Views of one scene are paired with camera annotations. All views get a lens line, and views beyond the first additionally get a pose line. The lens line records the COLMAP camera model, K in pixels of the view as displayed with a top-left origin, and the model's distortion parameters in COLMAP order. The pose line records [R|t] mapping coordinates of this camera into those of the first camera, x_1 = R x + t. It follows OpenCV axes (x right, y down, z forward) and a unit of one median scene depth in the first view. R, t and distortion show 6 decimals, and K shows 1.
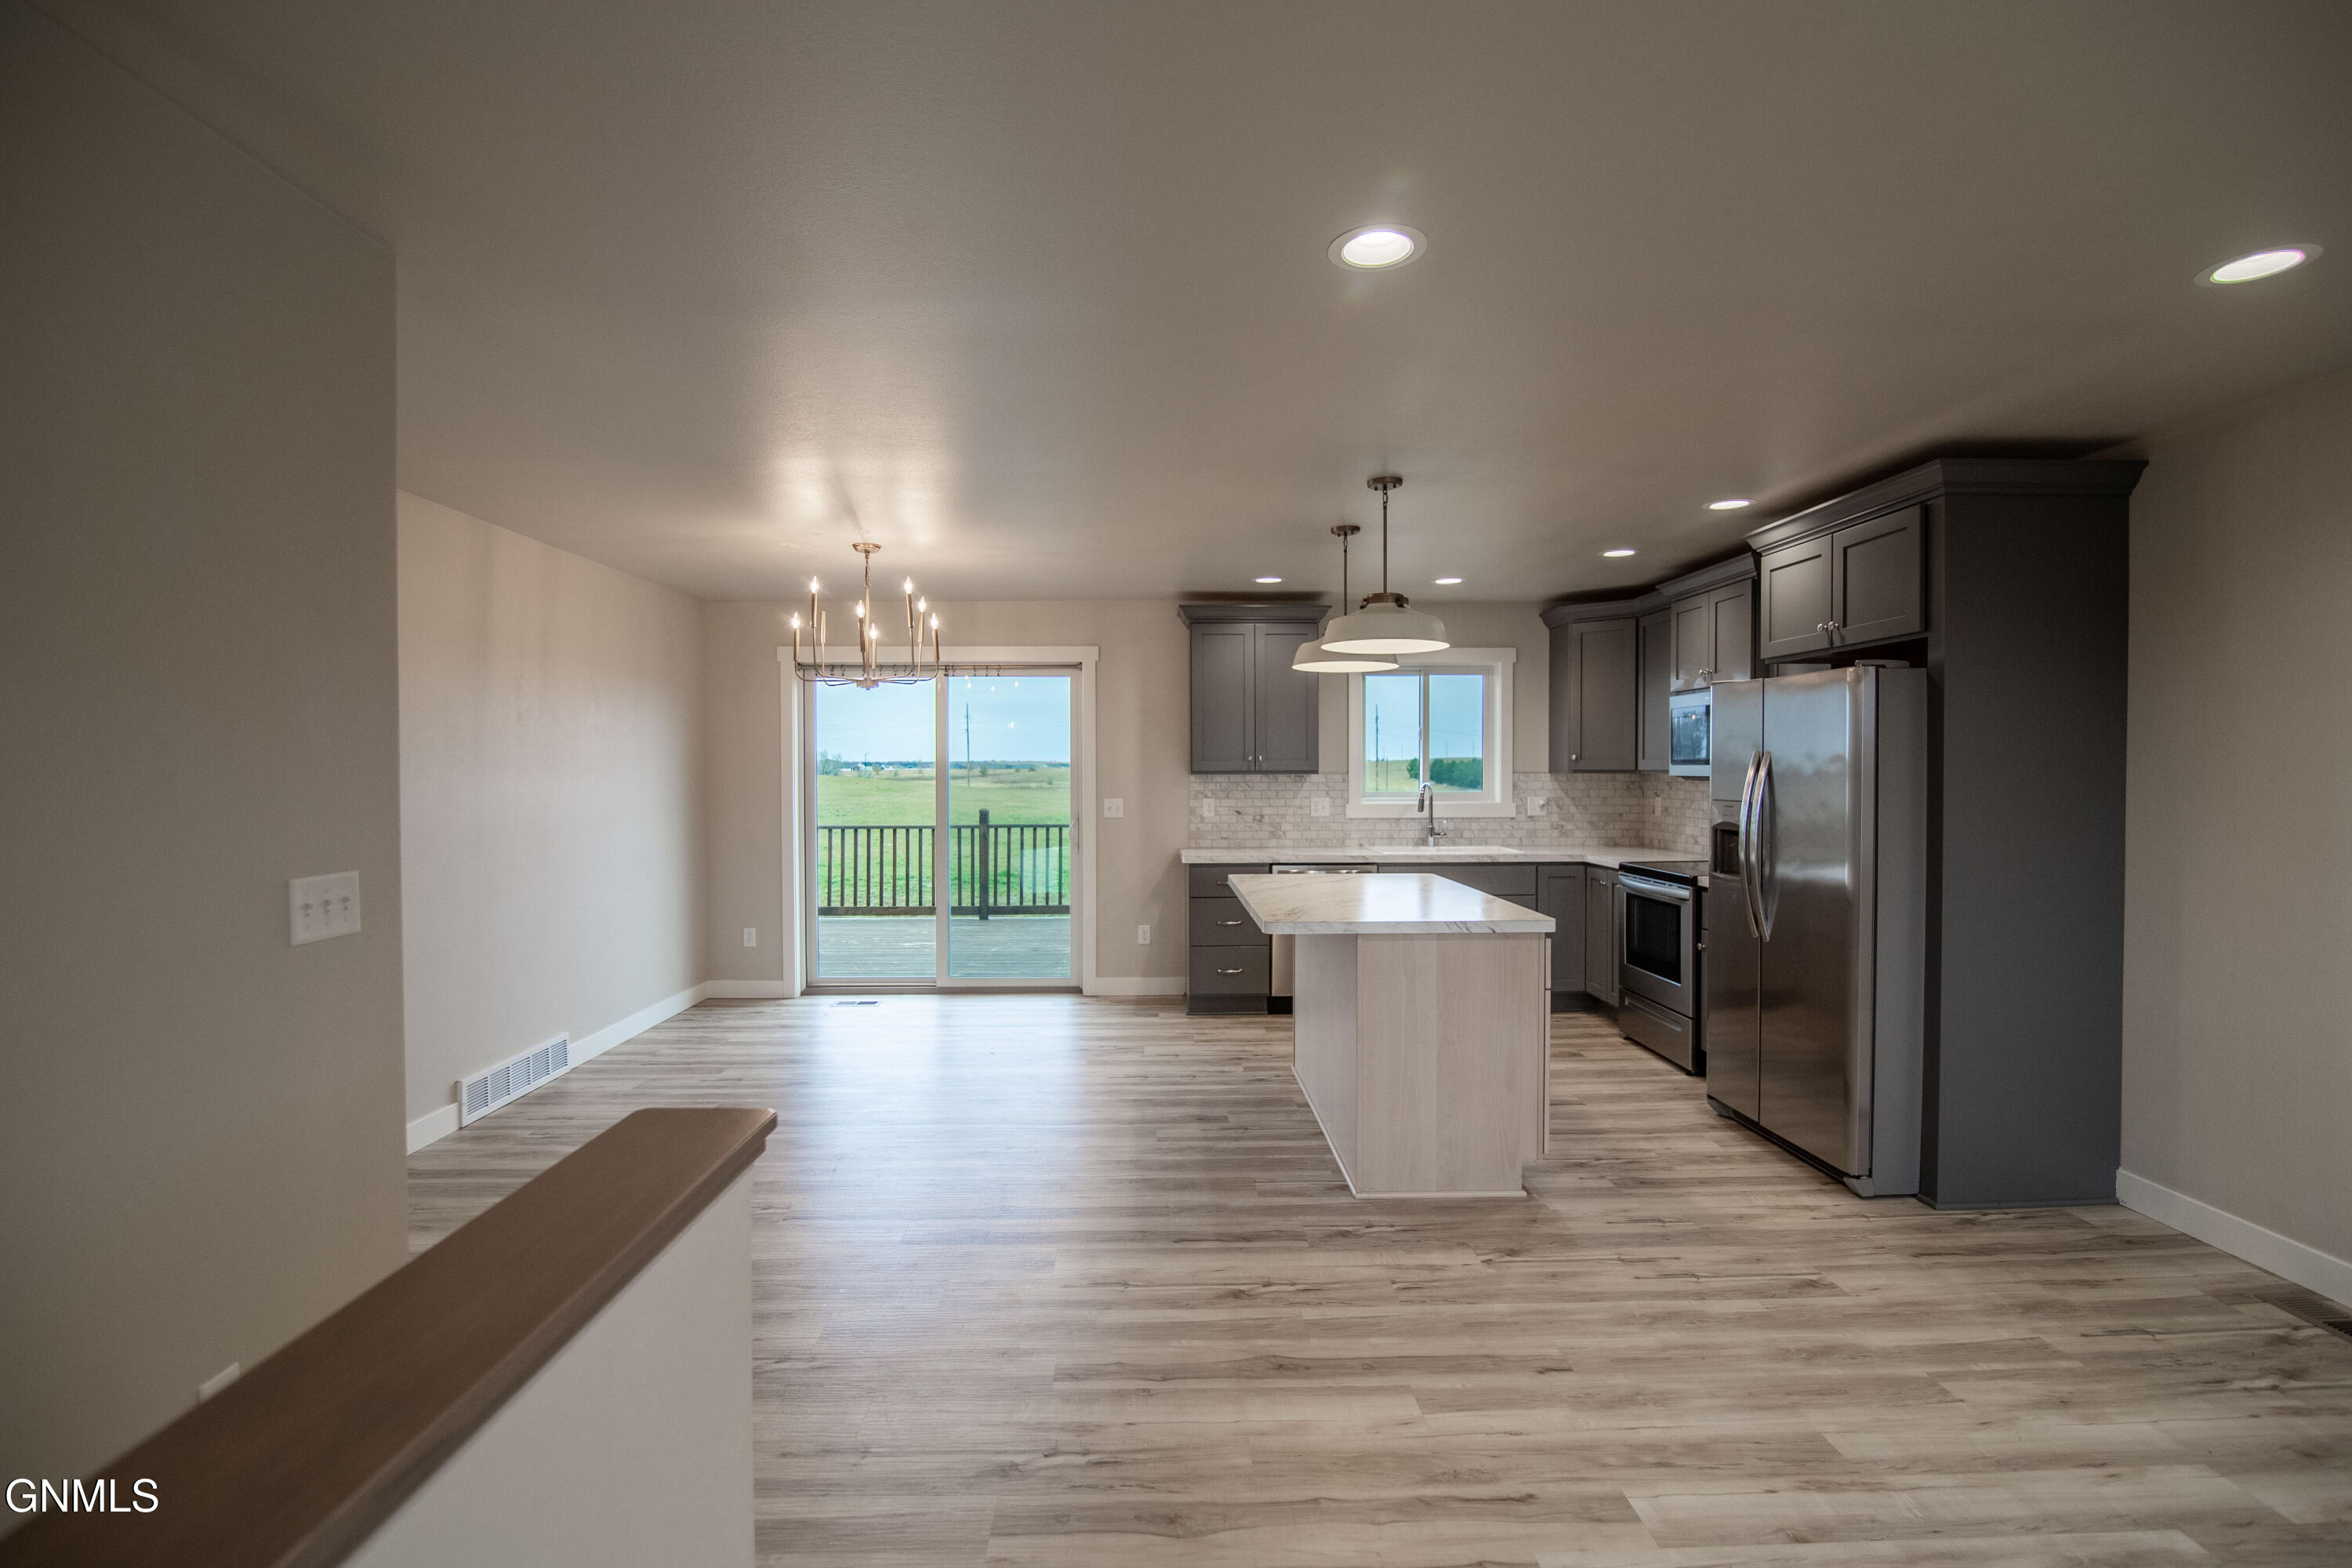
lens RADIAL K [[1076.0, 0, 1173.6], [0, 1076.0, 786.0], [0, 0, 1]] dist [-0.016854, -0.000020]
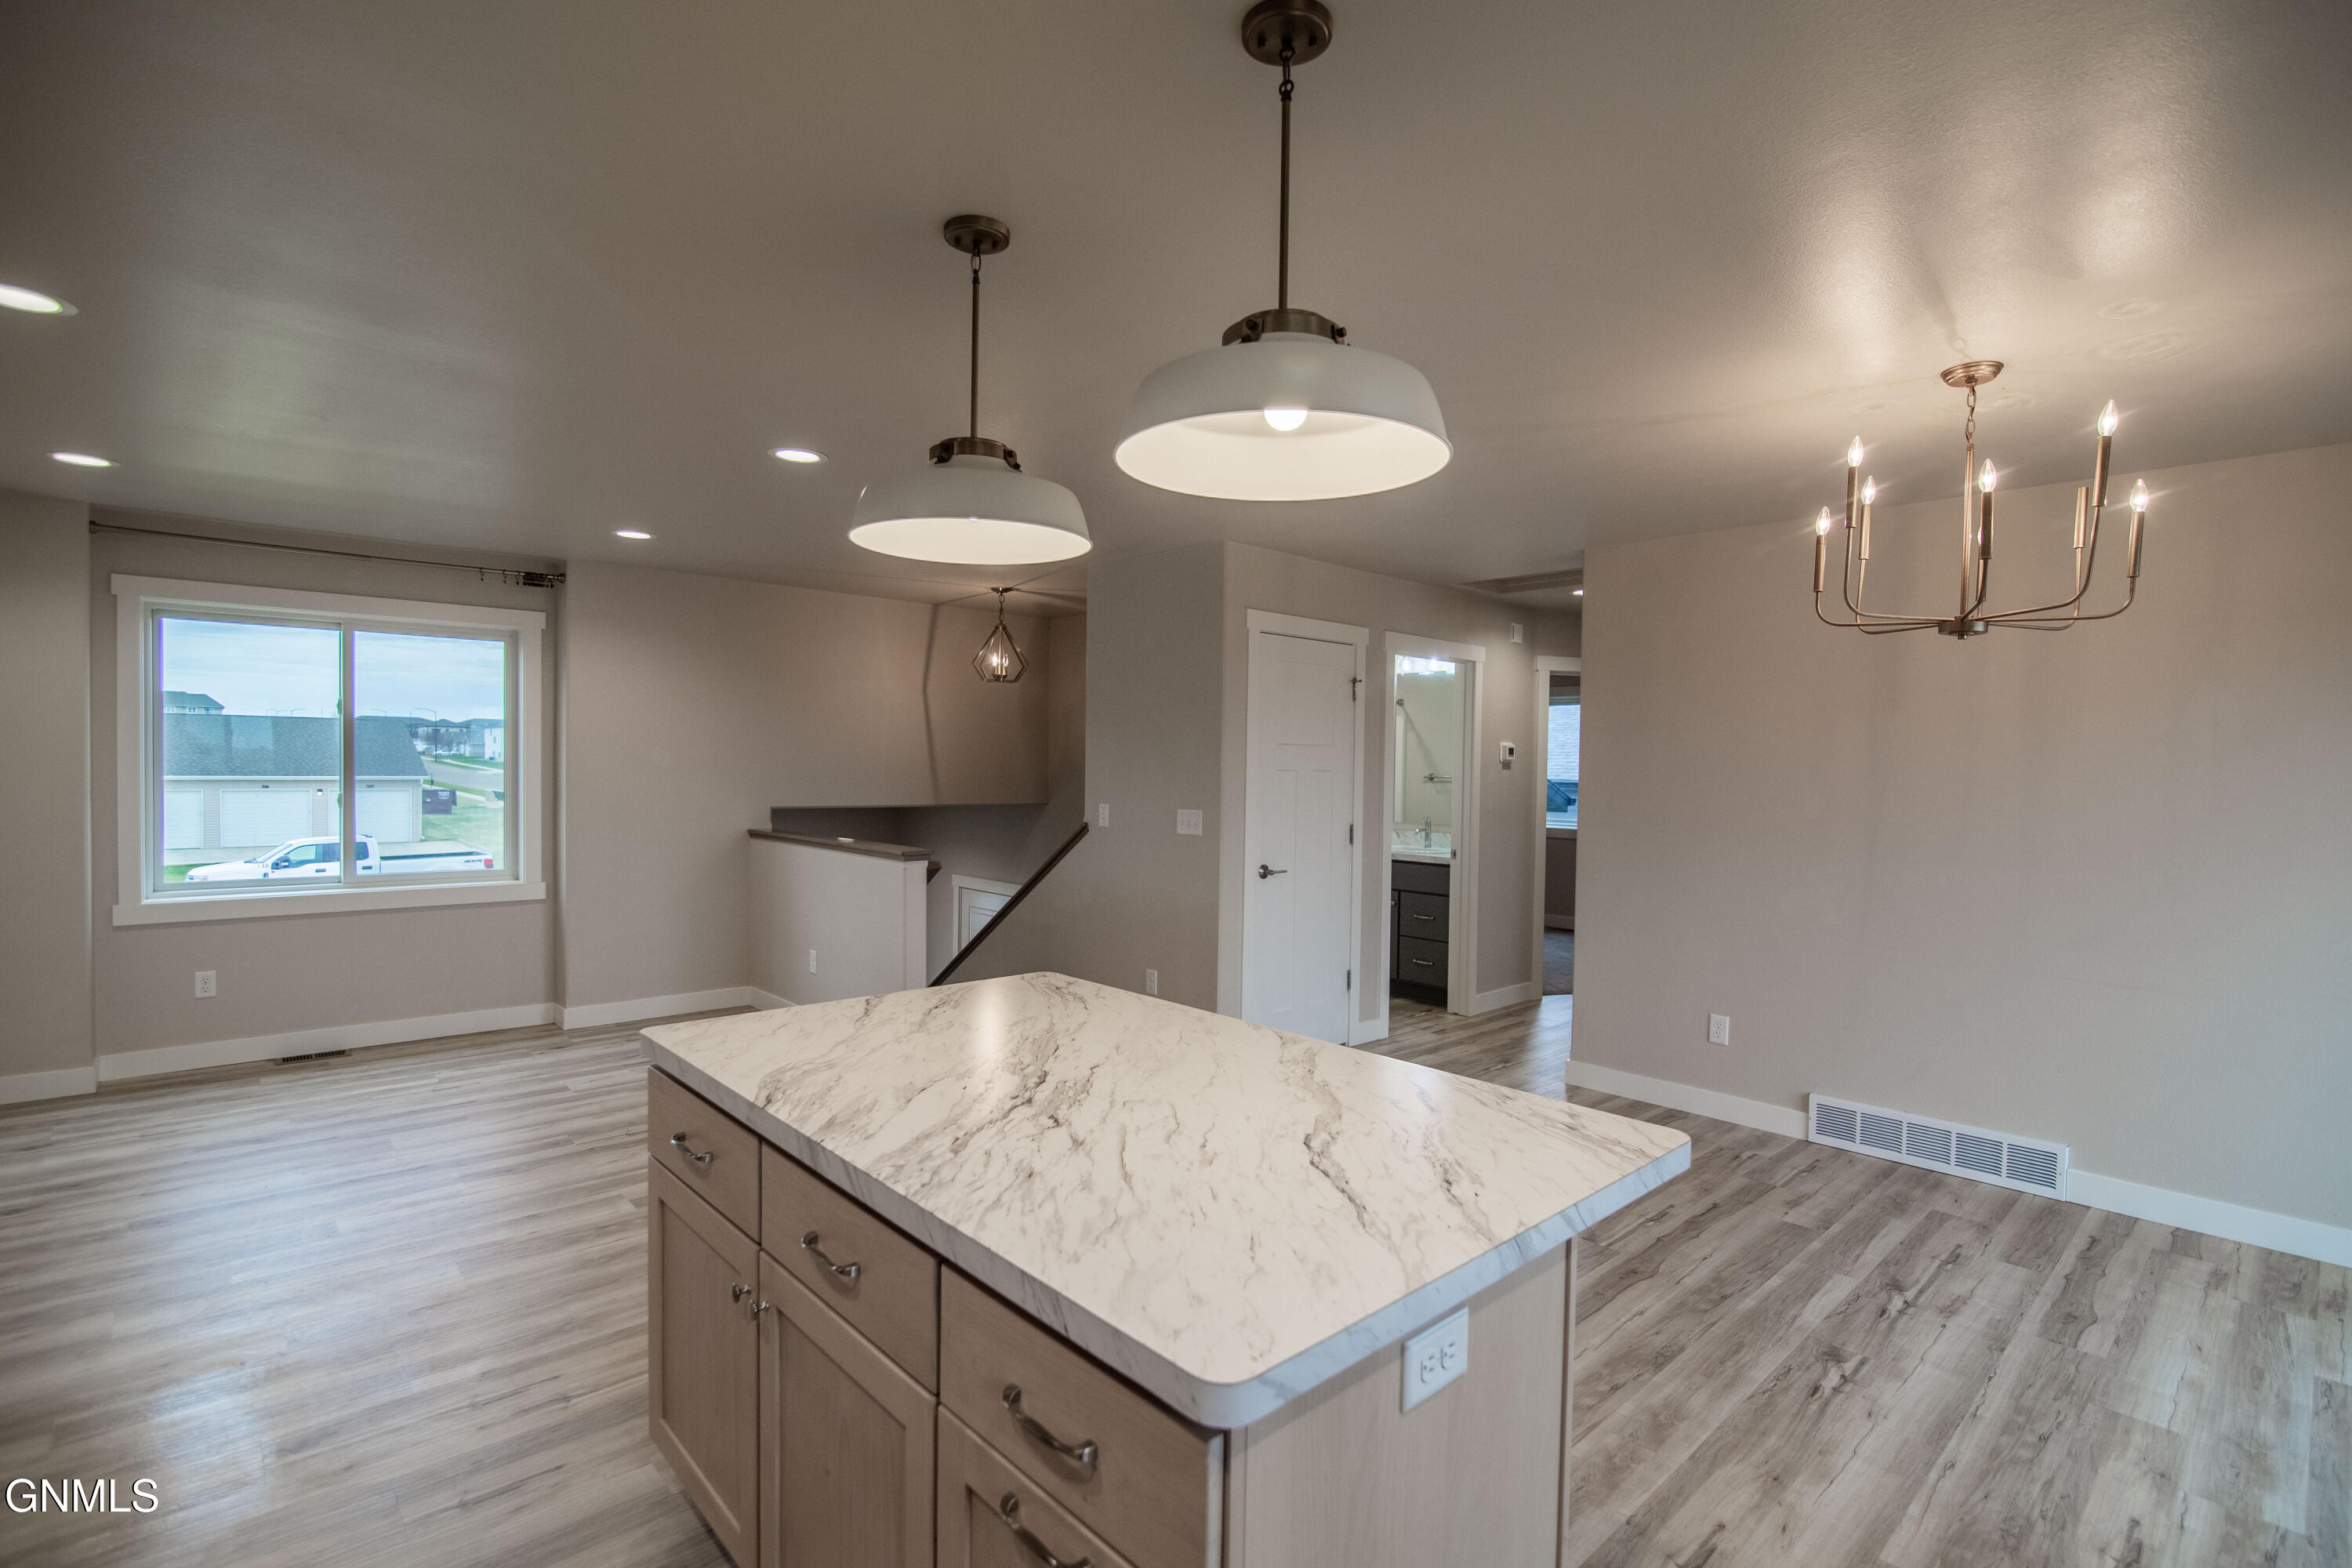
lens RADIAL K [[1098.6, 0, 1176.0], [0, 1098.6, 784.0], [0, 0, 1]] dist [-0.010226, 0.000087]
pose [[-0.753523, -0.000519, -0.657421, 0.280909], [-0.026407, 0.999217, 0.029479, -0.016454], [0.656891, 0.039574, -0.752947, 0.865063]]
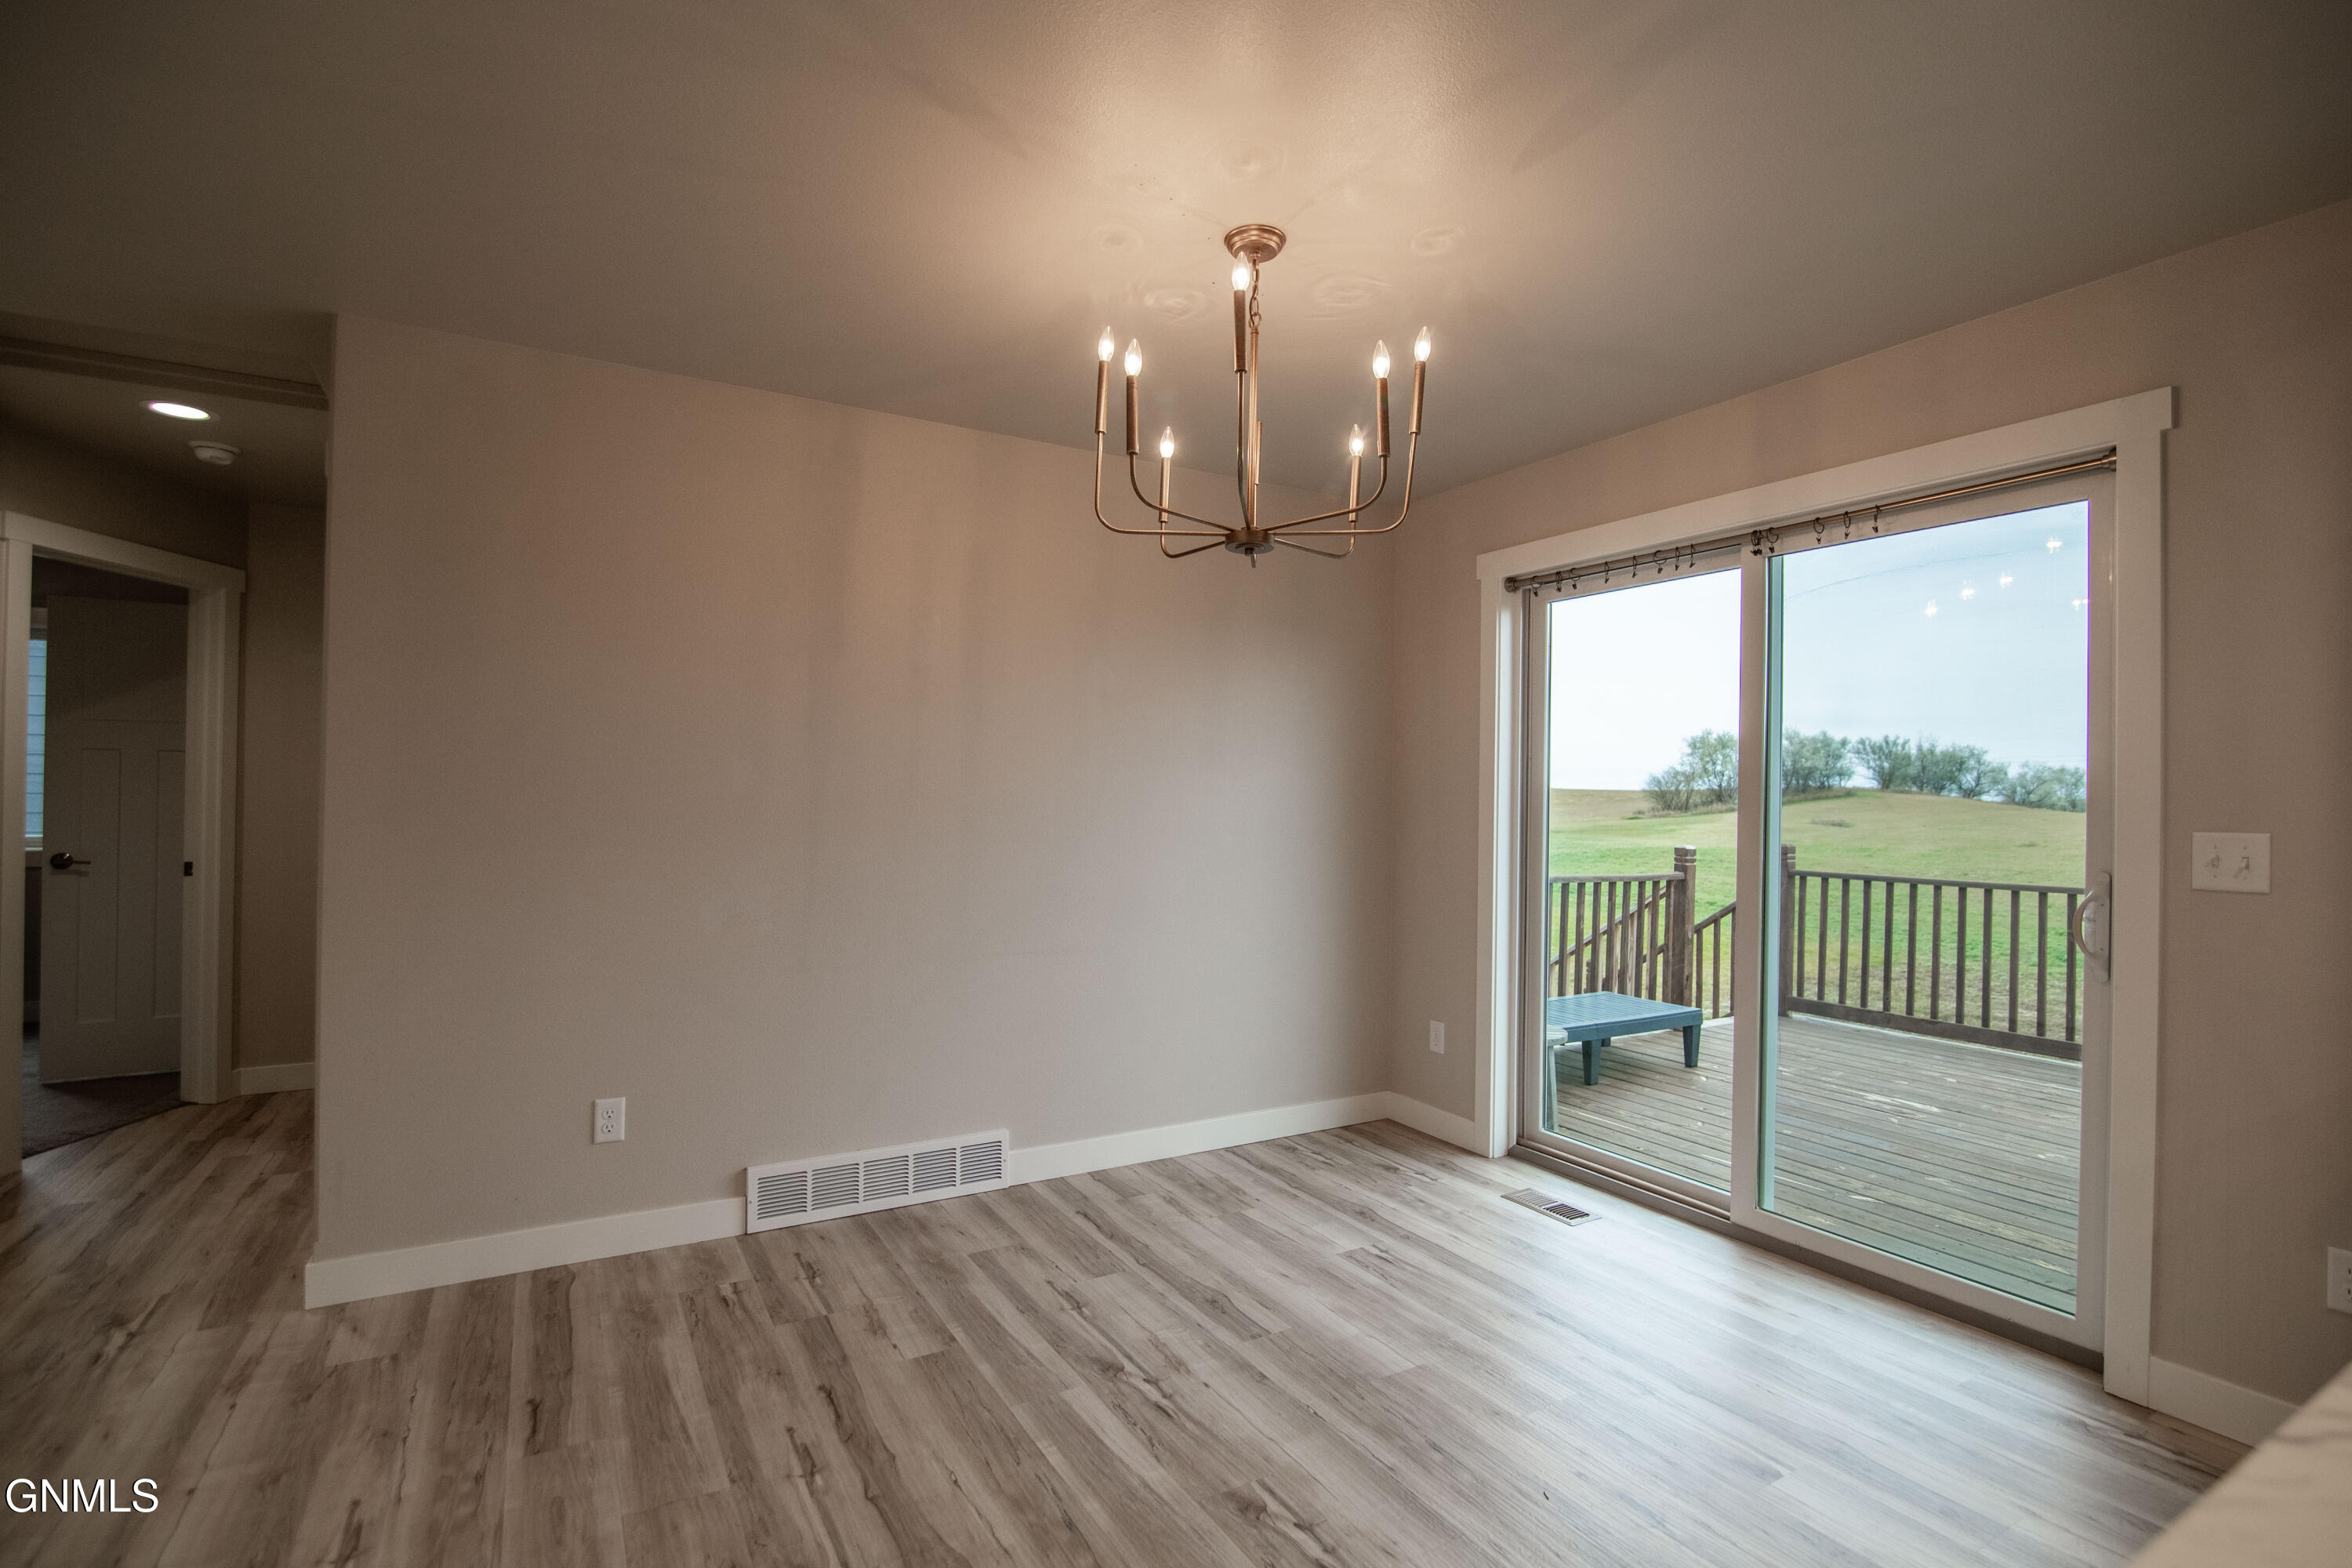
lens RADIAL K [[1088.8, 0, 1170.3], [0, 1088.8, 789.5], [0, 0, 1]] dist [-0.018330, 0.000277]
pose [[0.483708, 0.002265, -0.875226, 0.074242], [-0.028187, 0.999518, -0.012991, 0.011866], [0.874775, 0.030954, 0.483539, 0.561078]]
